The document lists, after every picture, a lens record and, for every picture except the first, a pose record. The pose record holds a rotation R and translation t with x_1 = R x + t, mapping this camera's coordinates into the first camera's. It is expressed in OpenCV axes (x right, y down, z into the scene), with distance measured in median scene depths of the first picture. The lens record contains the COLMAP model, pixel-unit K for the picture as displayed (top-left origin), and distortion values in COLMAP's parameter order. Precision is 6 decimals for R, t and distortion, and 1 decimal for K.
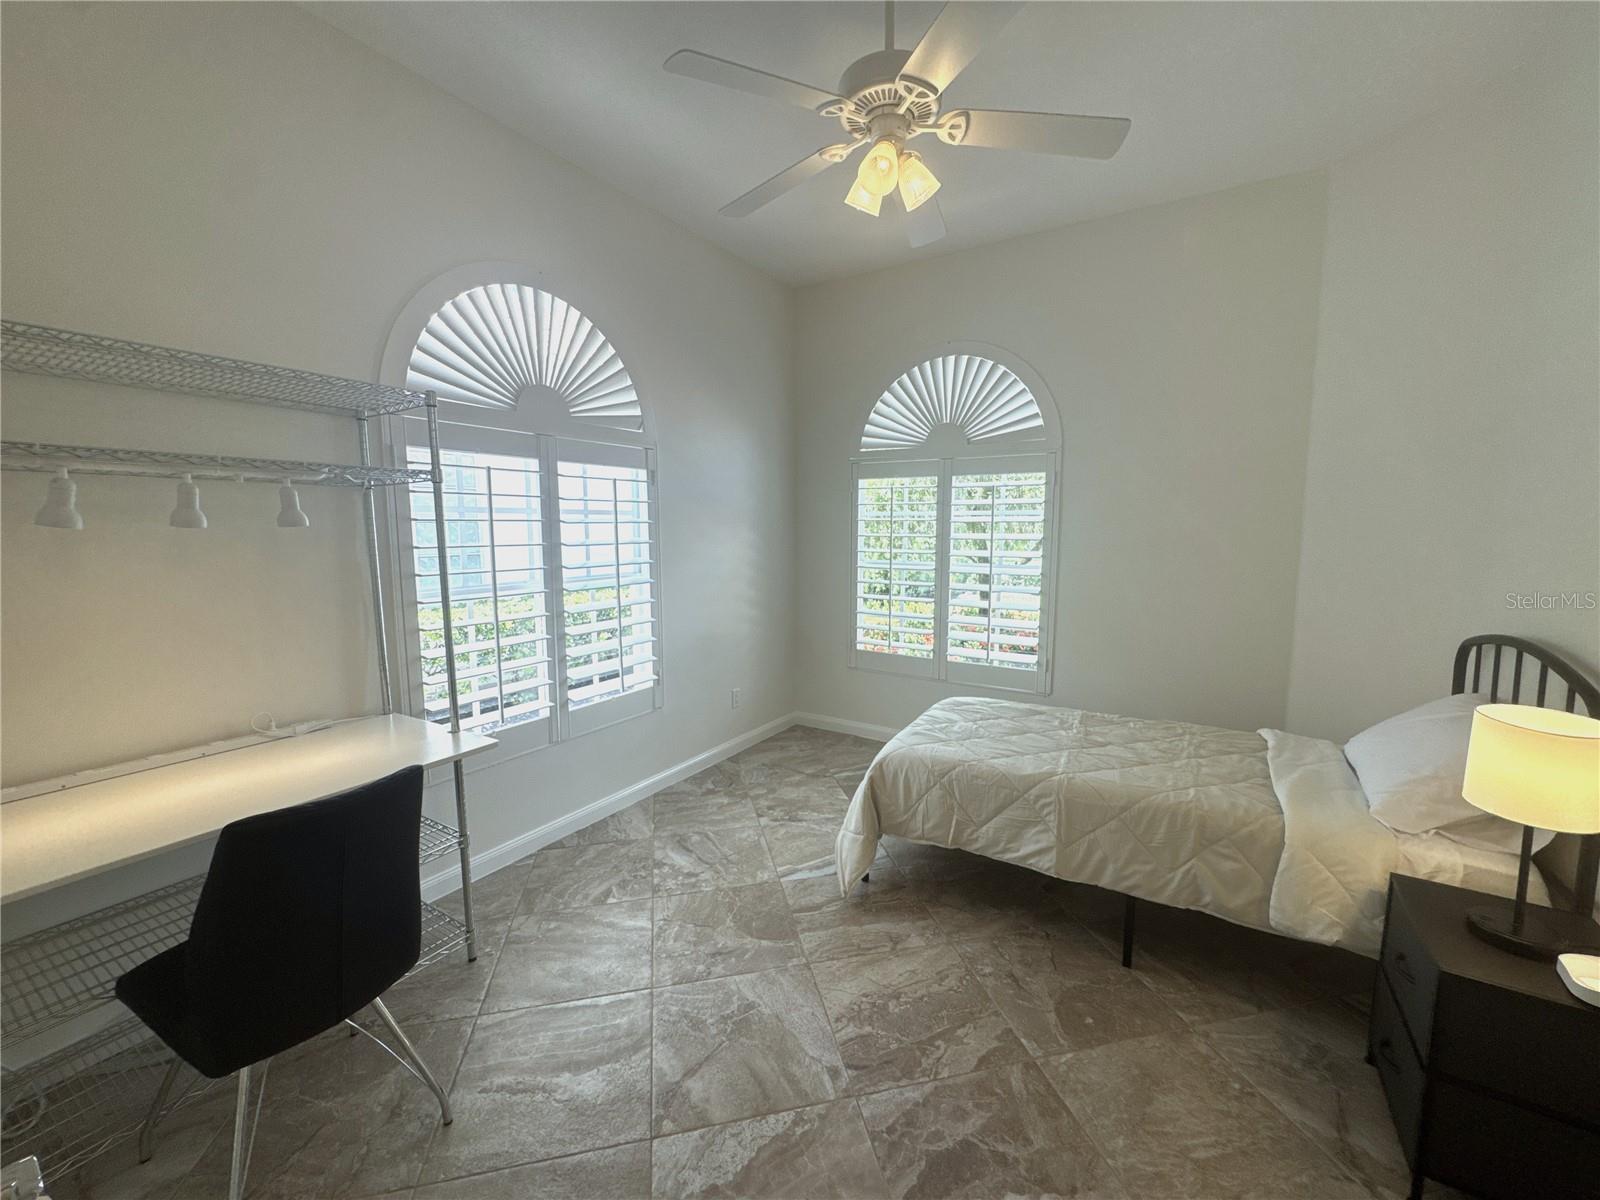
lens RADIAL K [[638.6, 0, 799.4], [0, 638.6, 600.0], [0, 0, 1]] dist [-0.000120, -0.000527]
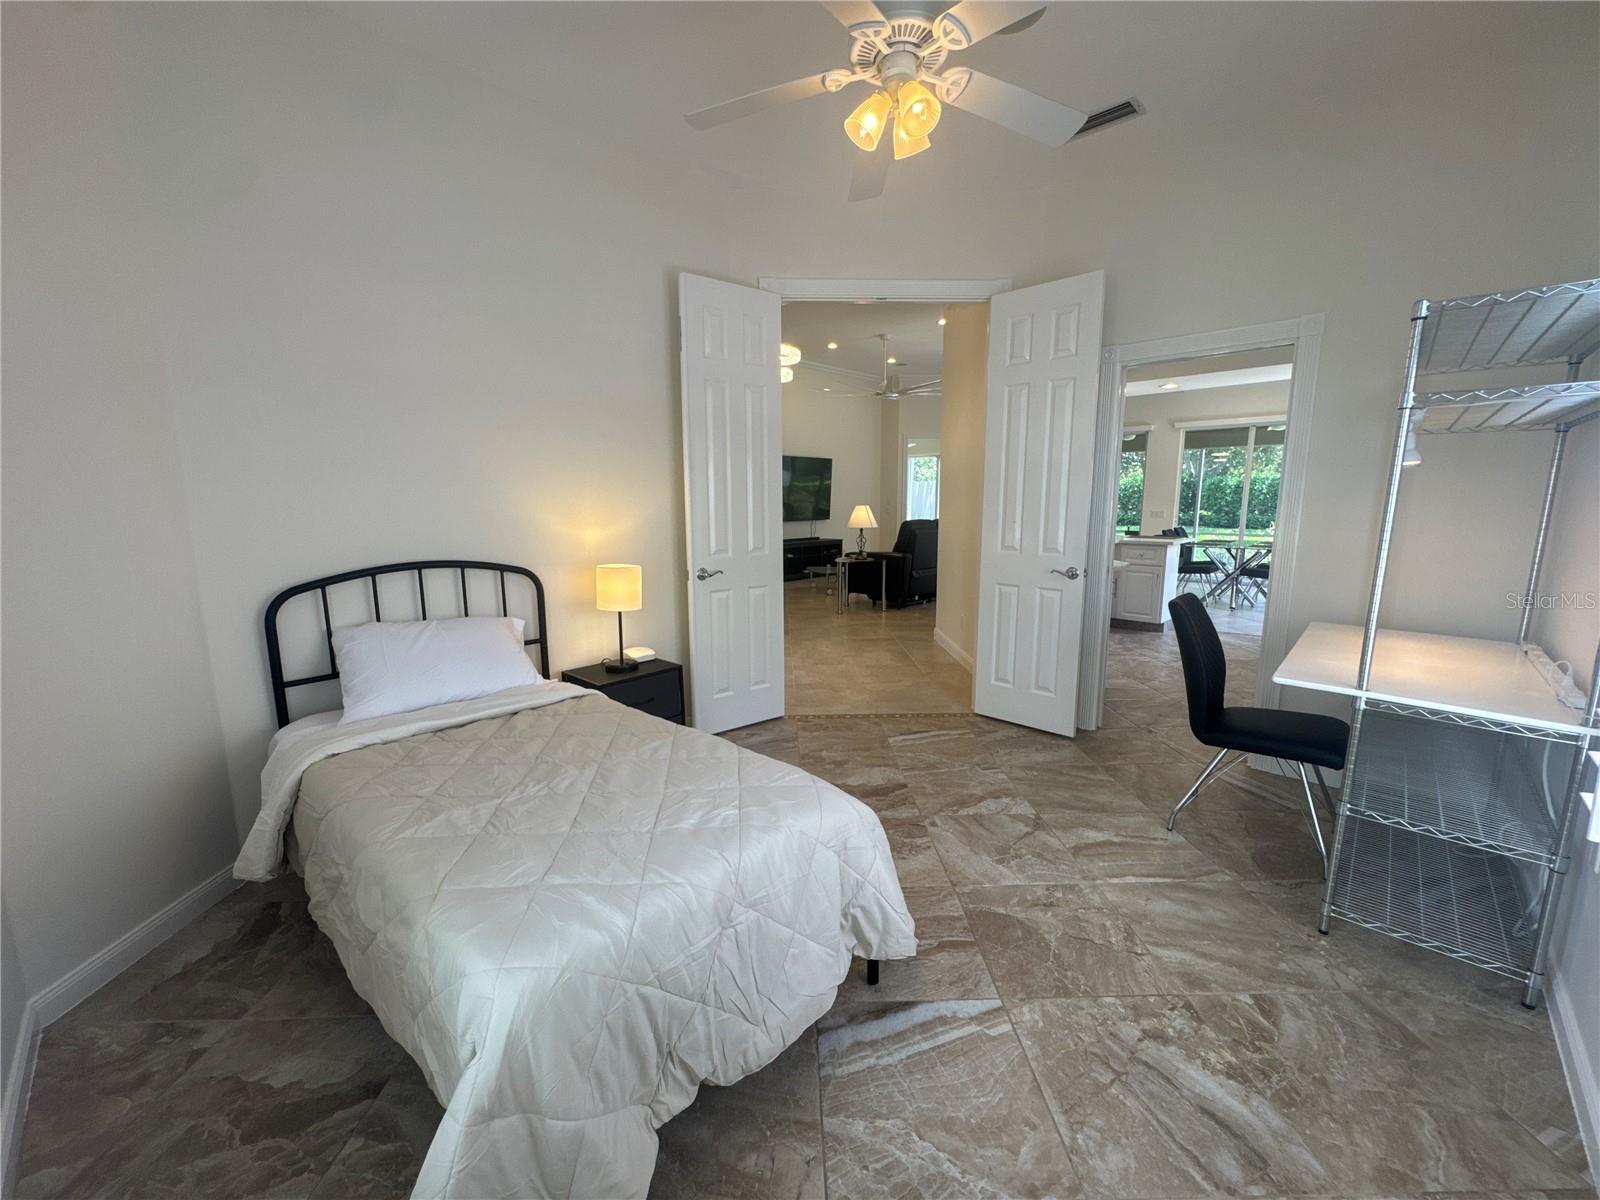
lens RADIAL K [[638.6, 0, 799.6], [0, 638.6, 599.7], [0, 0, 1]] dist [-0.000120, -0.000527]
pose [[-0.981351, -0.024107, 0.190707, 0.071949], [0.028355, 0.963099, 0.267650, -0.175491], [-0.190122, 0.268066, -0.944454, 1.895387]]
